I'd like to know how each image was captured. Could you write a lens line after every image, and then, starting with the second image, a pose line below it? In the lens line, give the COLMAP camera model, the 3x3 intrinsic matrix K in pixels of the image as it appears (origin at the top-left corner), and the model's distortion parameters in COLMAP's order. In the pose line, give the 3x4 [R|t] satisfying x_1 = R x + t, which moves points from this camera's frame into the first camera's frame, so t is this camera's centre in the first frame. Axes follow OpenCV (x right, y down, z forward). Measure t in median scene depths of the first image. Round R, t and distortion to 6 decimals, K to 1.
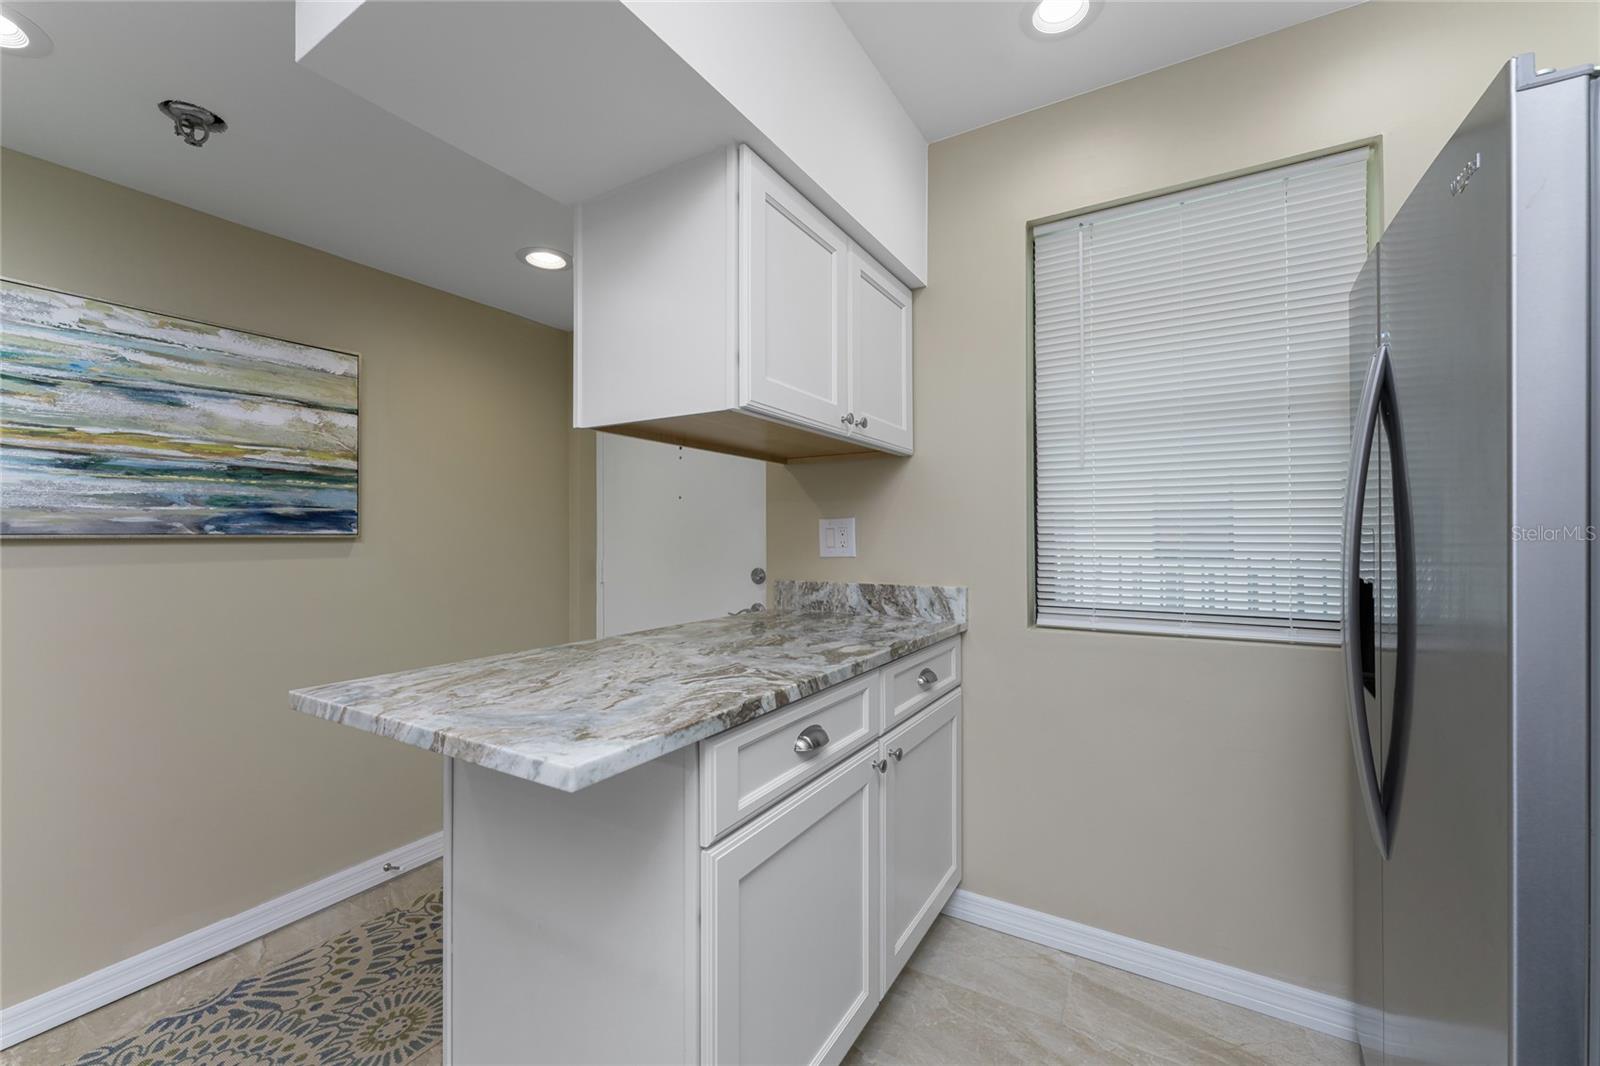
lens RADIAL K [[656.1, 0, 782.1], [0, 656.1, 538.1], [0, 0, 1]] dist [0.001922, 0.000547]
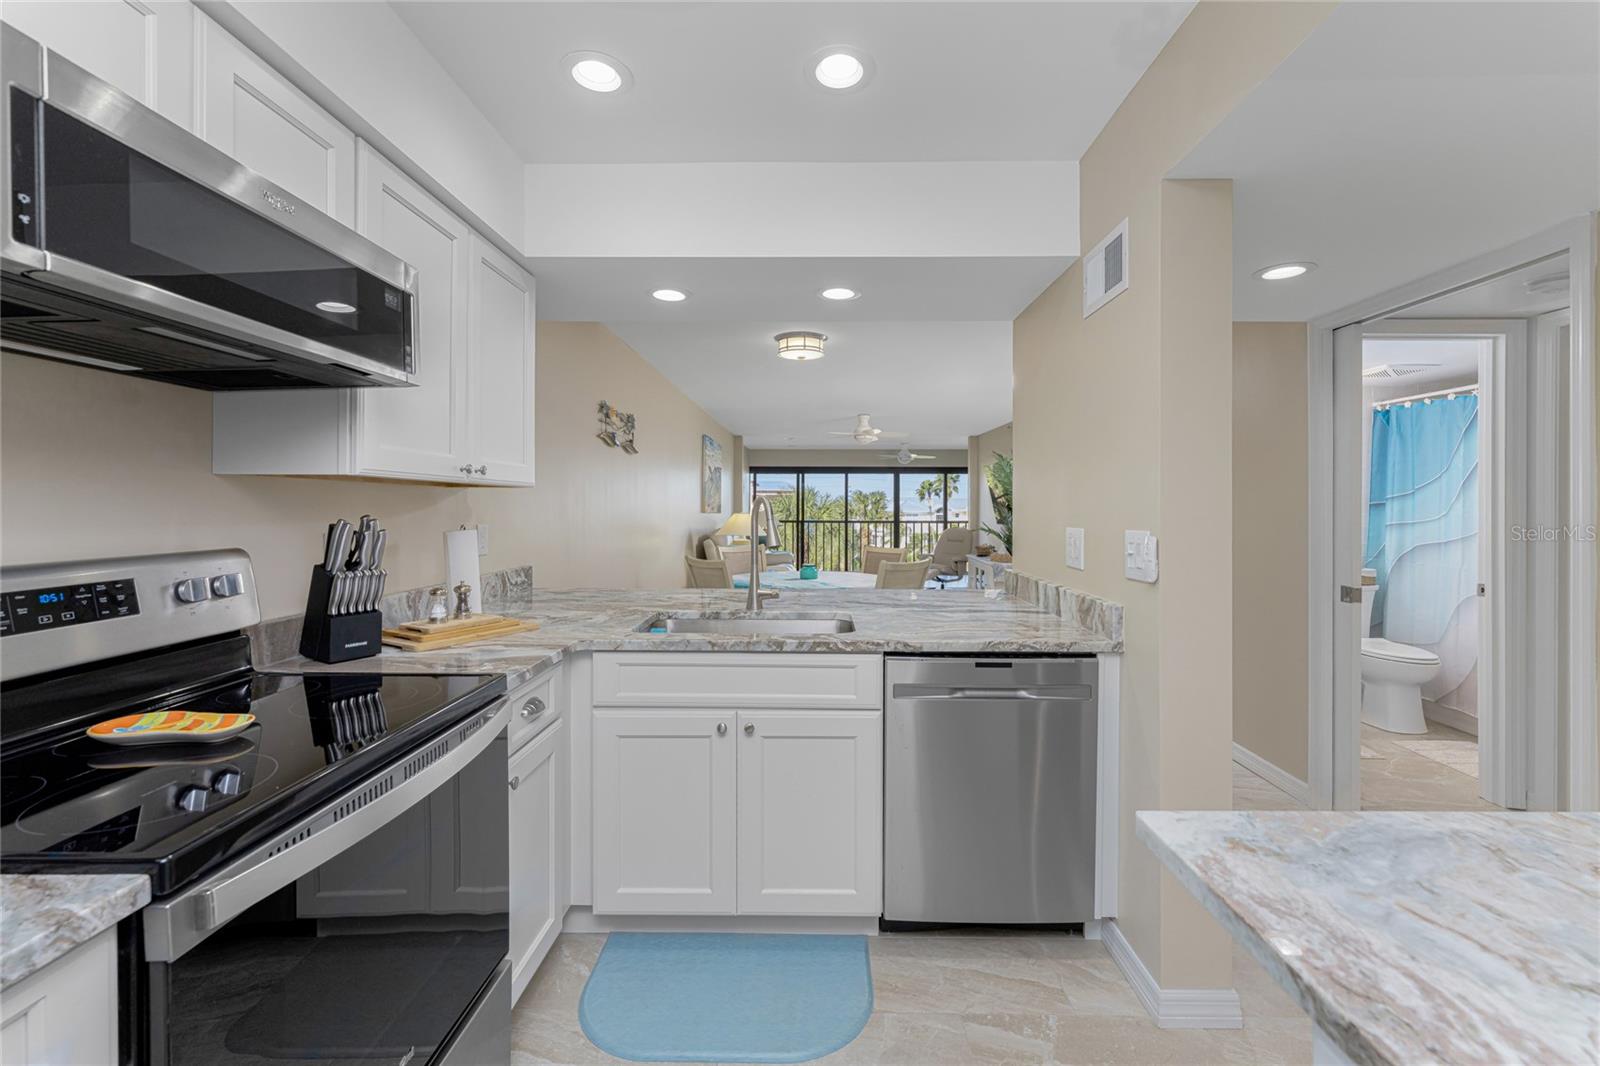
lens RADIAL K [[656.1, 0, 825.8], [0, 656.1, 511.0], [0, 0, 1]] dist [0.001922, 0.000547]
pose [[-0.853799, 0.004892, -0.520580, 0.290291], [0.004916, 0.999987, 0.001334, -0.066751], [0.520580, -0.001420, -0.853812, 0.695296]]
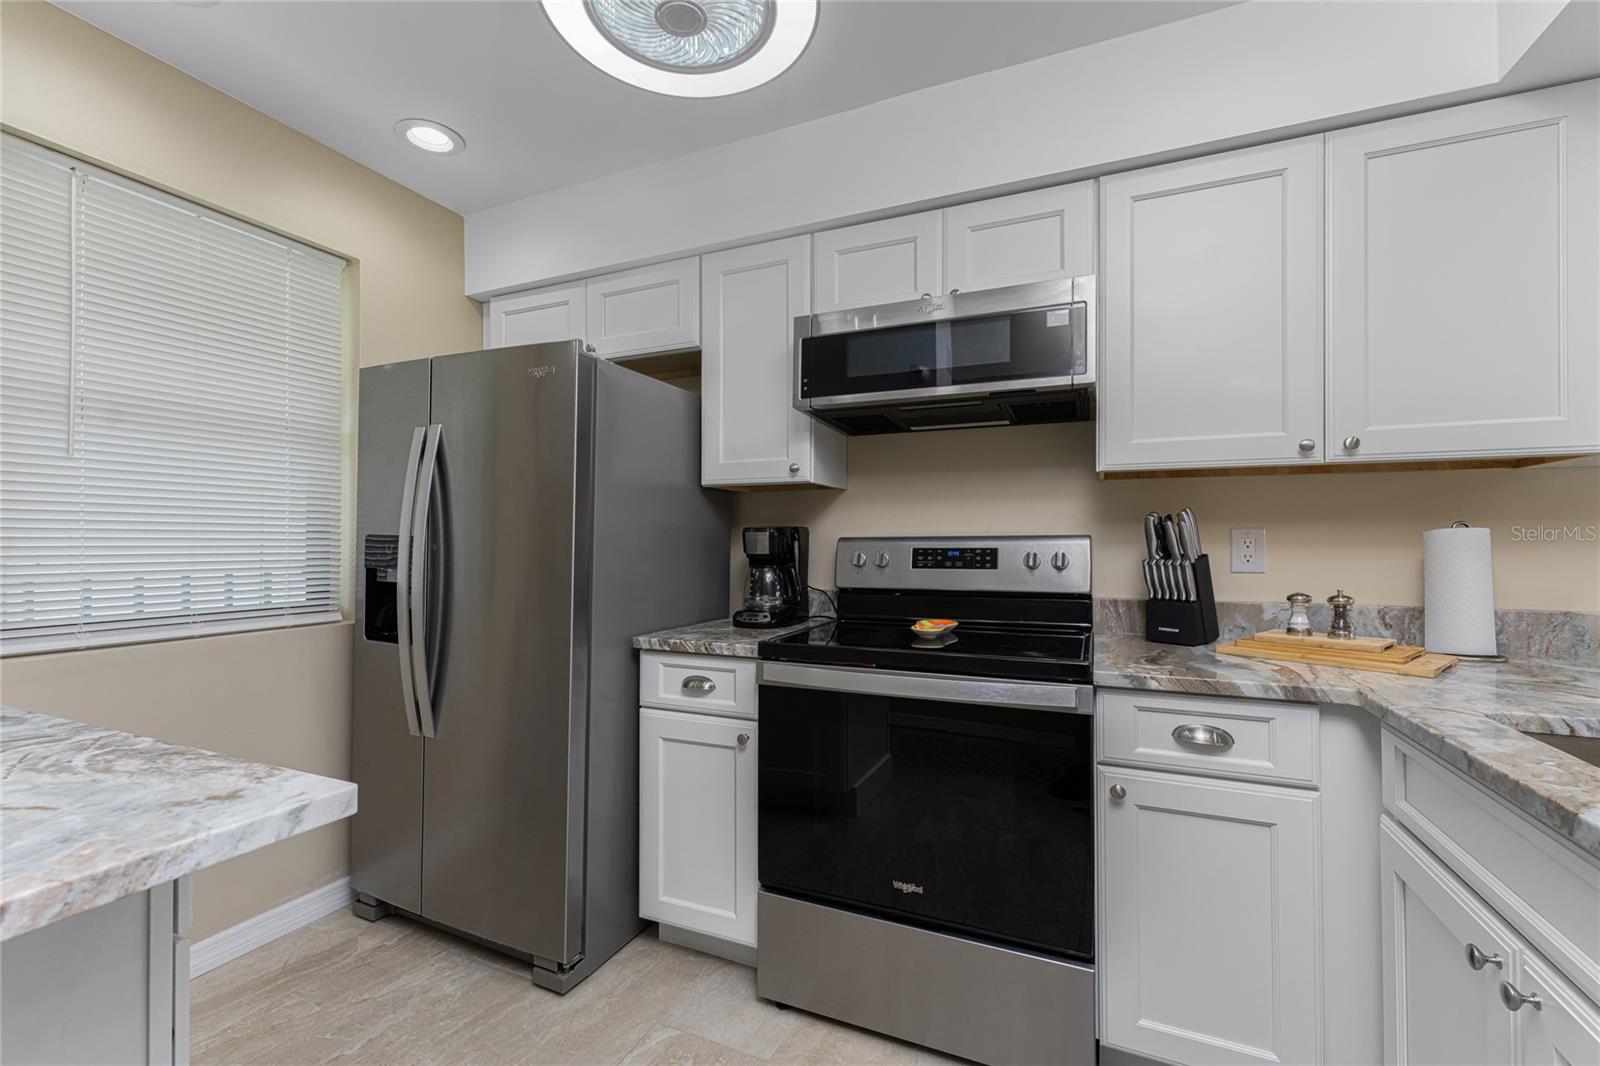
lens RADIAL K [[656.1, 0, 804.4], [0, 656.1, 533.0], [0, 0, 1]] dist [0.001922, 0.000547]
pose [[-0.141961, 0.018317, 0.989703, -0.561034], [-0.005585, 0.999798, -0.019305, 0.001286], [-0.989856, -0.008268, -0.141830, 0.208725]]
